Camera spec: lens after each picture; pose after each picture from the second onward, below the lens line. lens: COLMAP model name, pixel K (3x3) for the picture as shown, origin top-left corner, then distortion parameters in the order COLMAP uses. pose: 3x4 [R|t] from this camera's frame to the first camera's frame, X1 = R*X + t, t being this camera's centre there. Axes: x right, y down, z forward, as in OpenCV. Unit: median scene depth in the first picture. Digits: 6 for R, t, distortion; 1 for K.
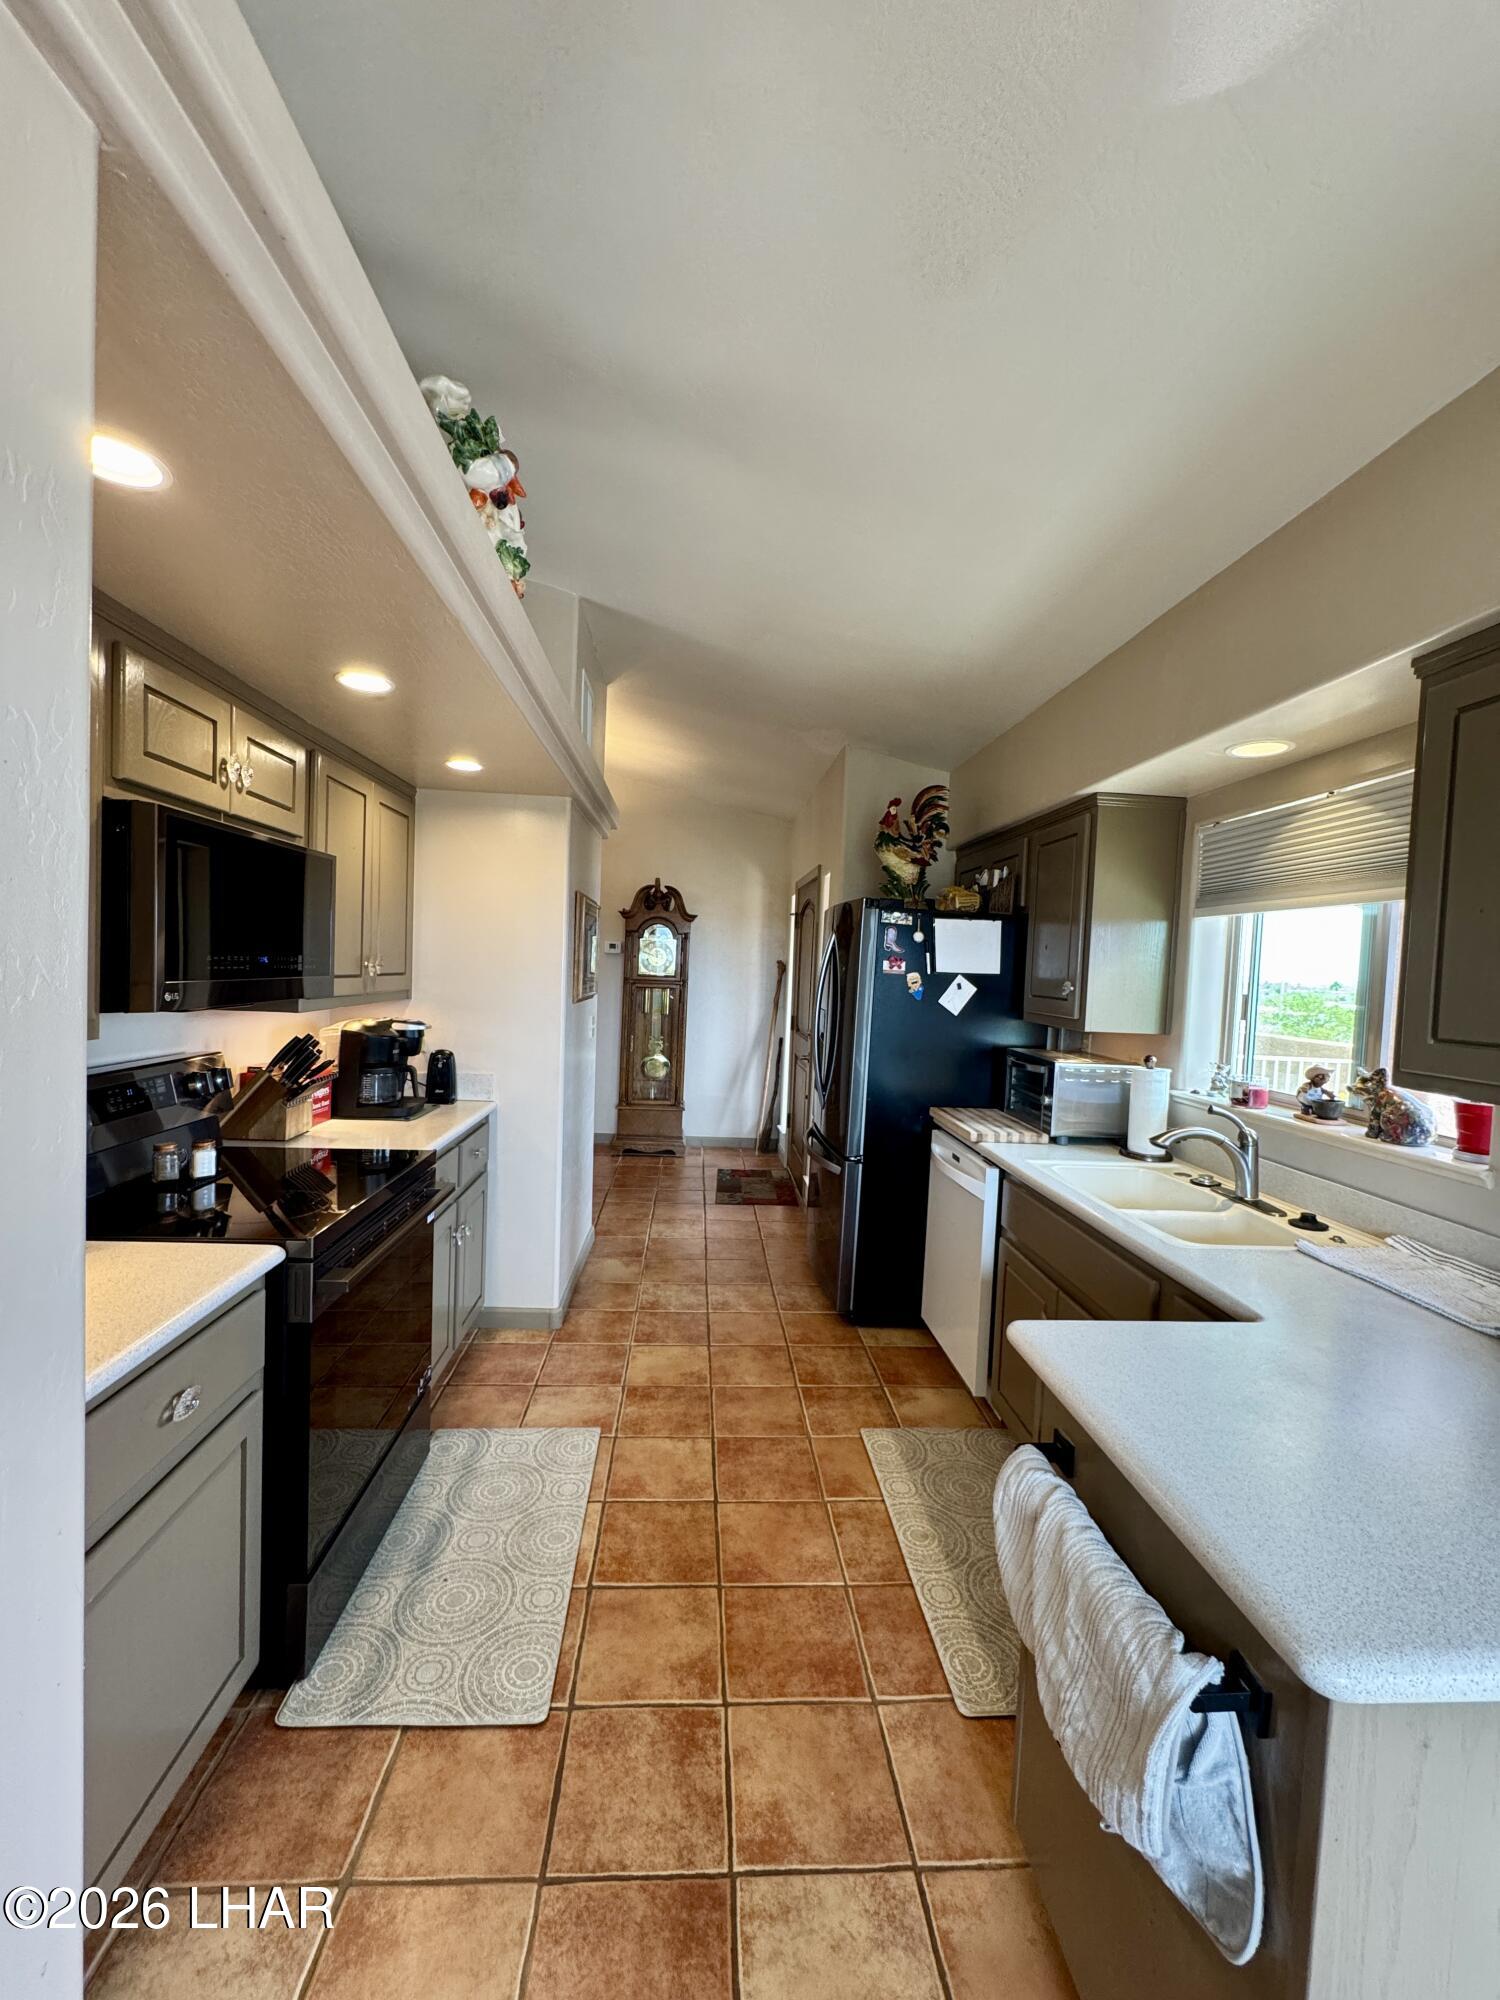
lens RADIAL K [[799.1, 0, 748.1], [0, 799.1, 997.8], [0, 0, 1]] dist [-0.000286, -0.000349]
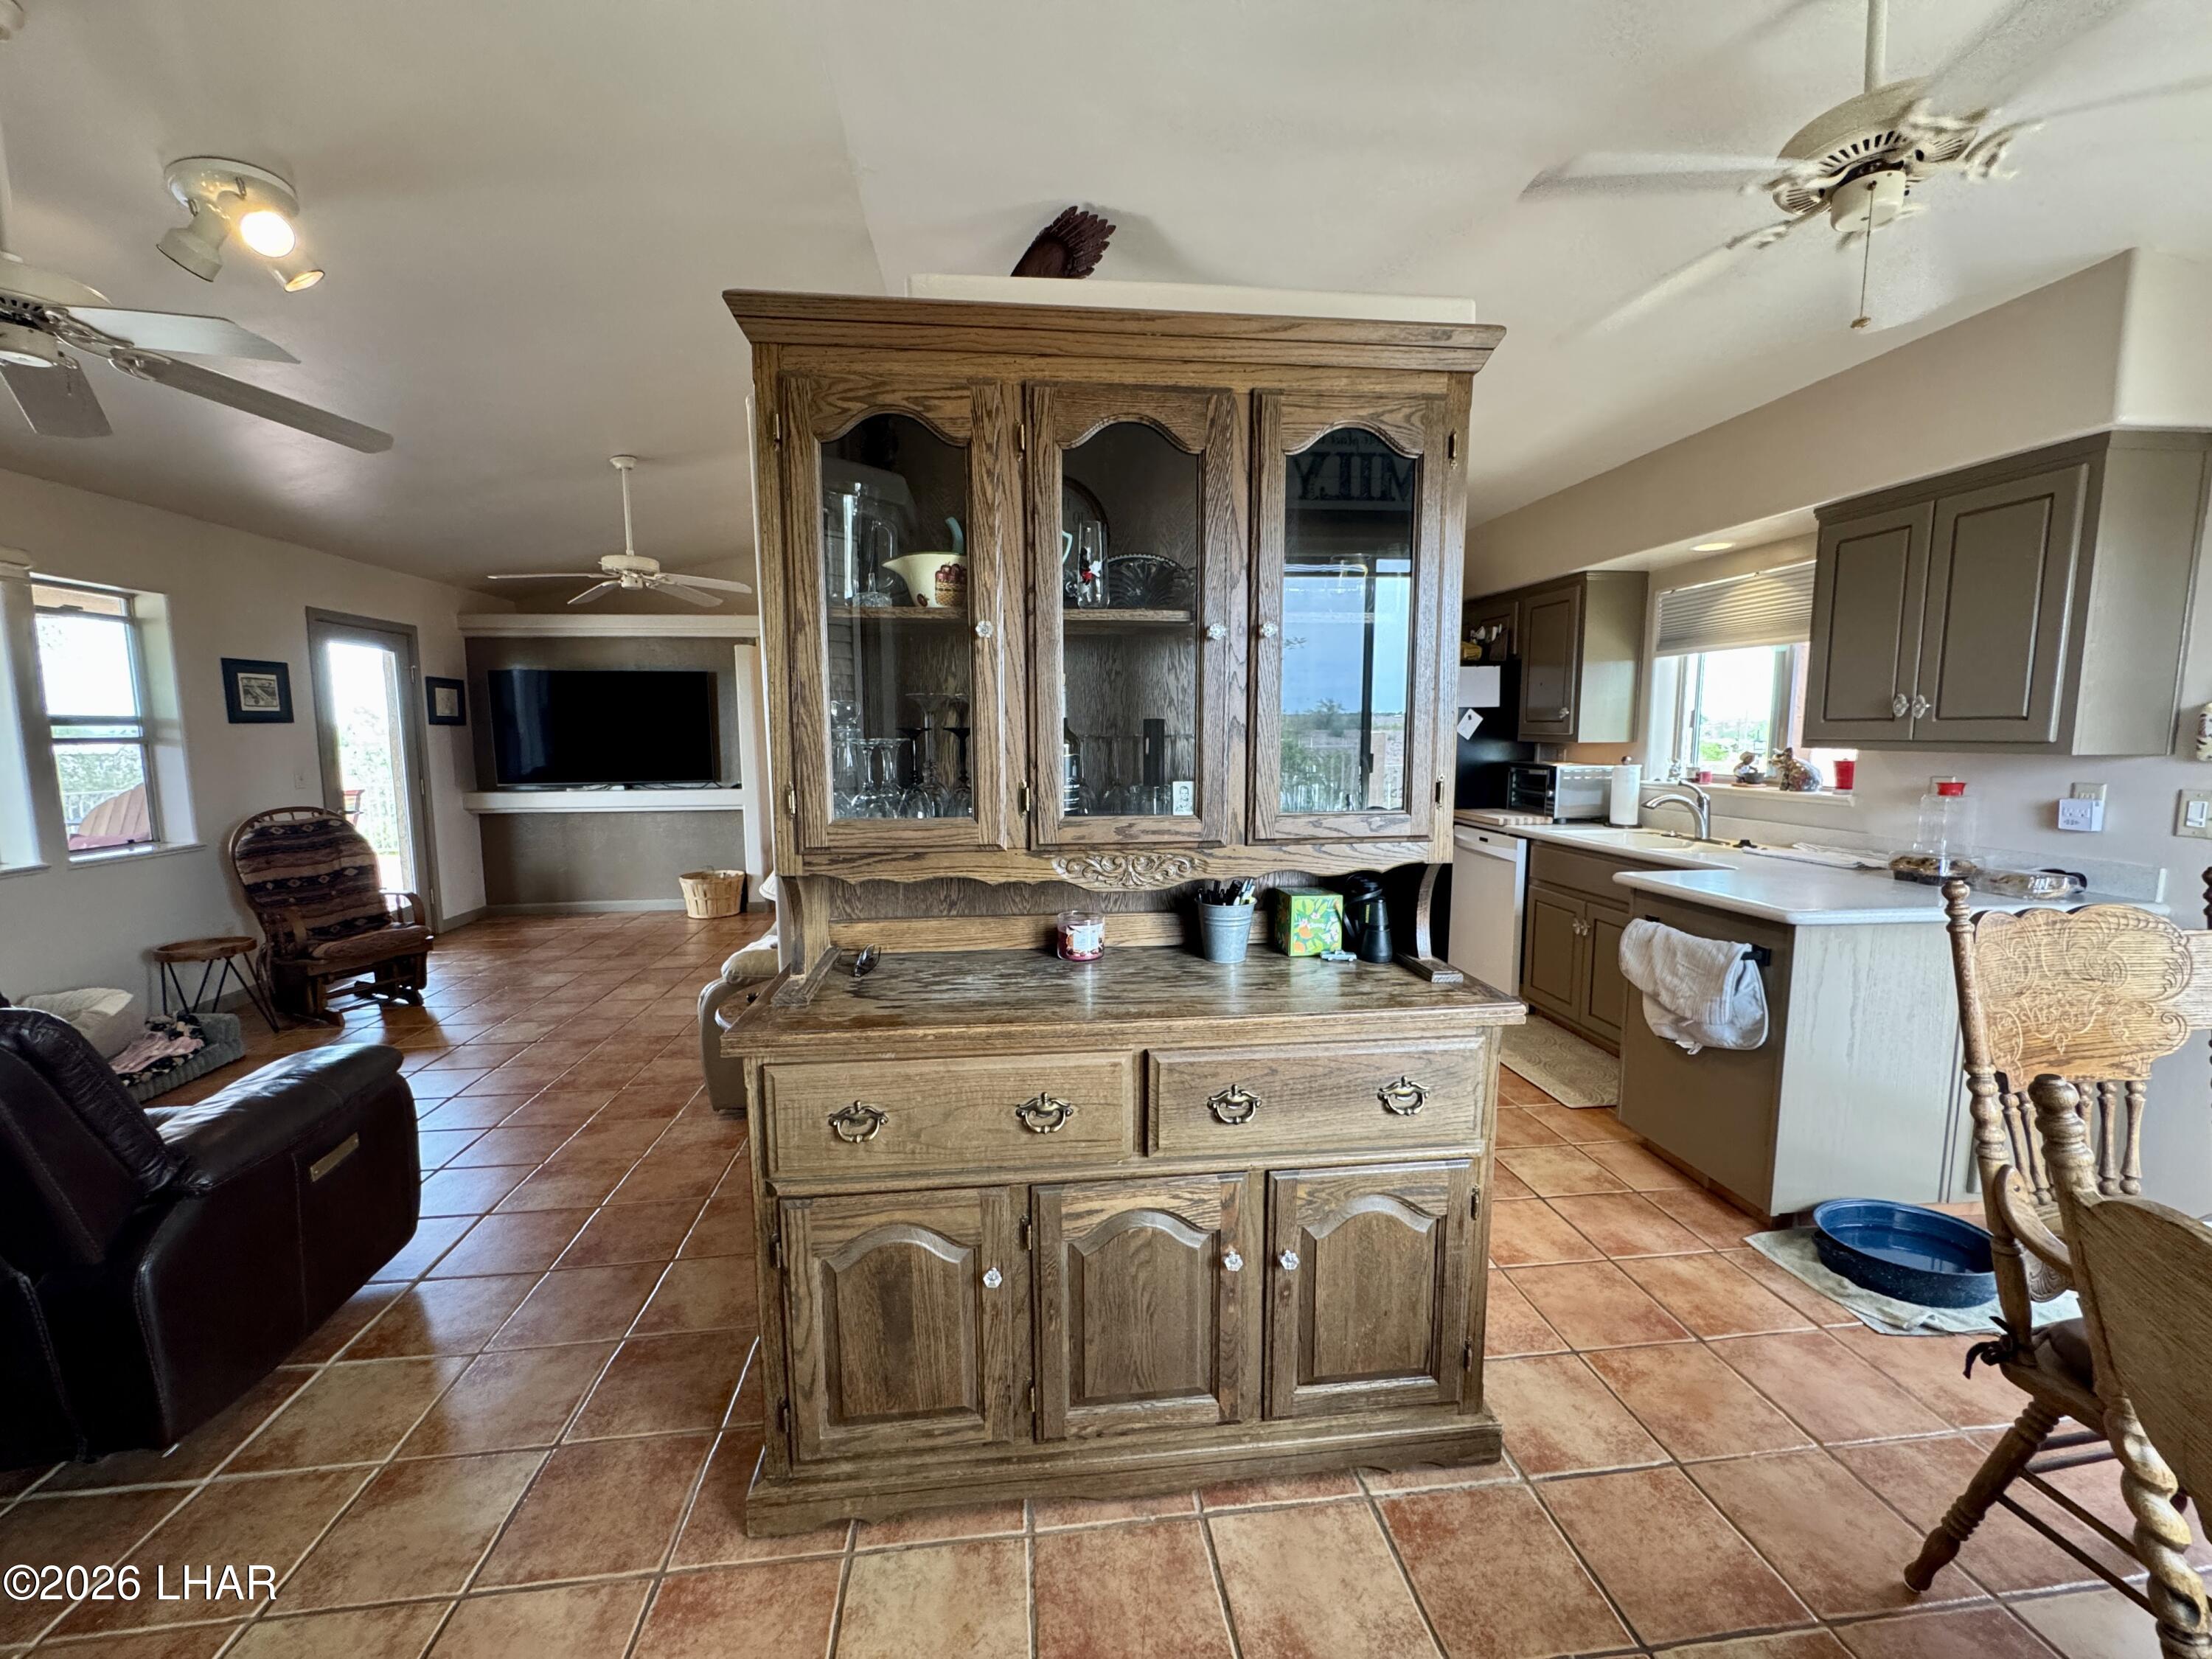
lens RADIAL K [[883.8, 0, 1107.2], [0, 883.8, 826.5], [0, 0, 1]] dist [-0.000286, -0.000349]
pose [[0.998012, -0.045467, 0.043653, -0.500980], [0.042548, 0.996938, 0.065609, 0.054551], [-0.046503, -0.063621, 0.996890, -0.543455]]
